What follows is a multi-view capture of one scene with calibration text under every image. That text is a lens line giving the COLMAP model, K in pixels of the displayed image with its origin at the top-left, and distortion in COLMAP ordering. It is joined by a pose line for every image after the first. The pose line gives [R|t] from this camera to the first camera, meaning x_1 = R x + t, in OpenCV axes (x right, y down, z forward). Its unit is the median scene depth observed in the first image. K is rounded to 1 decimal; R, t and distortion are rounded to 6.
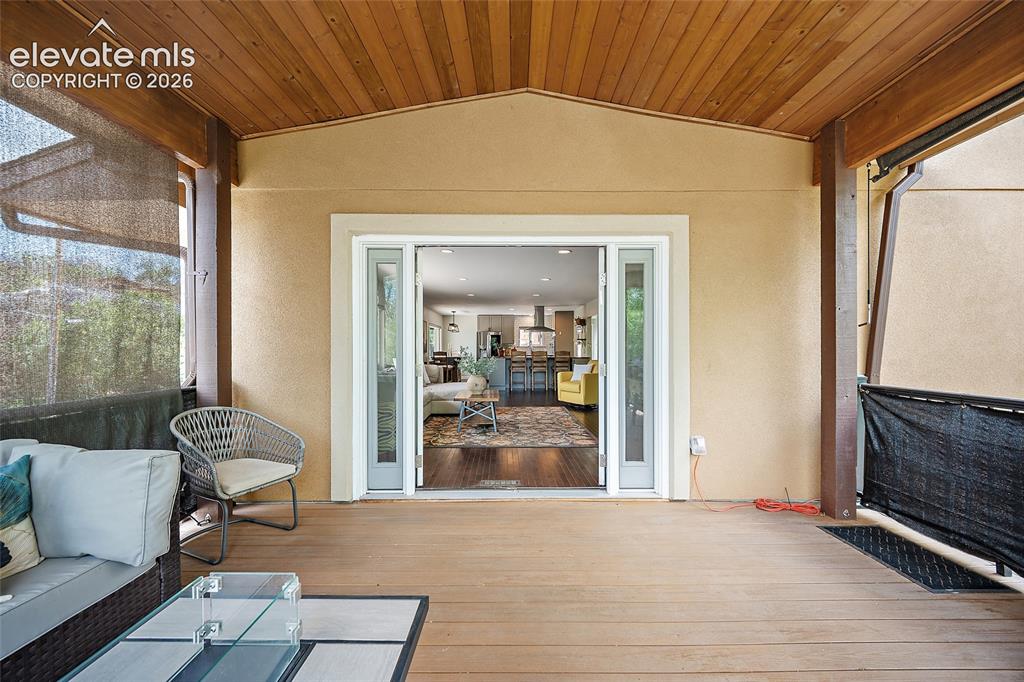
lens RADIAL K [[410.1, 0, 512.9], [0, 410.1, 343.8], [0, 0, 1]] dist [0.001516, -0.000647]
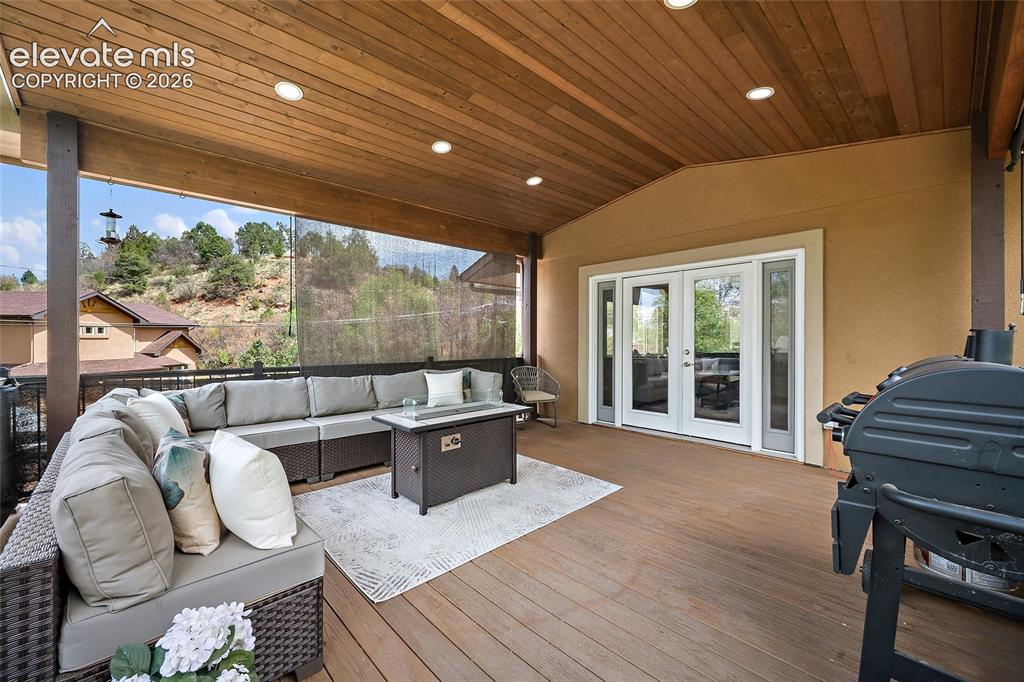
lens RADIAL K [[410.1, 0, 512.9], [0, 410.1, 343.8], [0, 0, 1]] dist [0.001516, -0.000647]
pose [[0.686243, 0.008984, -0.727317, 0.717719], [0.001946, 0.999897, 0.014188, 0.002680], [0.727370, -0.011152, 0.686155, -0.501166]]
